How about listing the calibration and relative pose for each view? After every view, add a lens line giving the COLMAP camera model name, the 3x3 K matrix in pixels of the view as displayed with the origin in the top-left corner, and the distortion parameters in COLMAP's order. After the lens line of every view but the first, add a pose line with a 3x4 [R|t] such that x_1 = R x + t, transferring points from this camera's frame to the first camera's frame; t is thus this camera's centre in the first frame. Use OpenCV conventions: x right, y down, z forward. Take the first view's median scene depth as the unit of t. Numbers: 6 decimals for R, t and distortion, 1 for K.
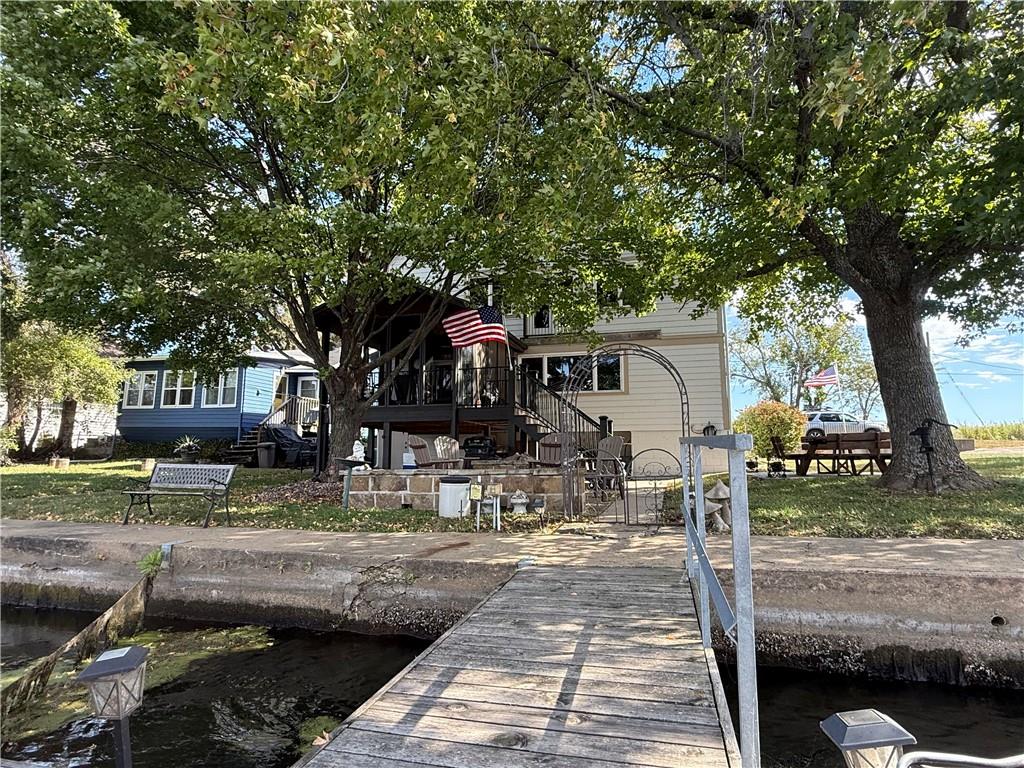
lens RADIAL K [[565.3, 0, 512.0], [0, 565.3, 384.0], [0, 0, 1]] dist [-0.028076, -0.000410]
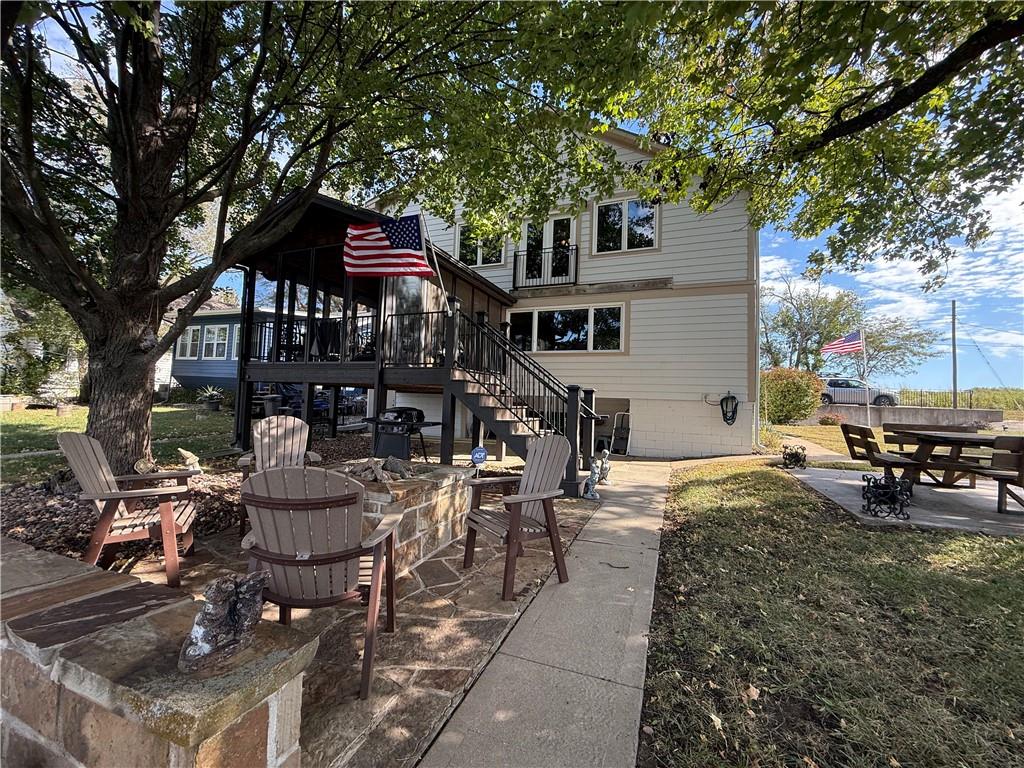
lens RADIAL K [[408.0, 0, 508.1], [0, 408.0, 383.0], [0, 0, 1]] dist [0.000931, 0.000153]
pose [[0.992625, 0.029466, -0.117591, 0.093493], [-0.019194, 0.995976, 0.087546, 0.009044], [0.119697, -0.084643, 0.989196, 0.346942]]
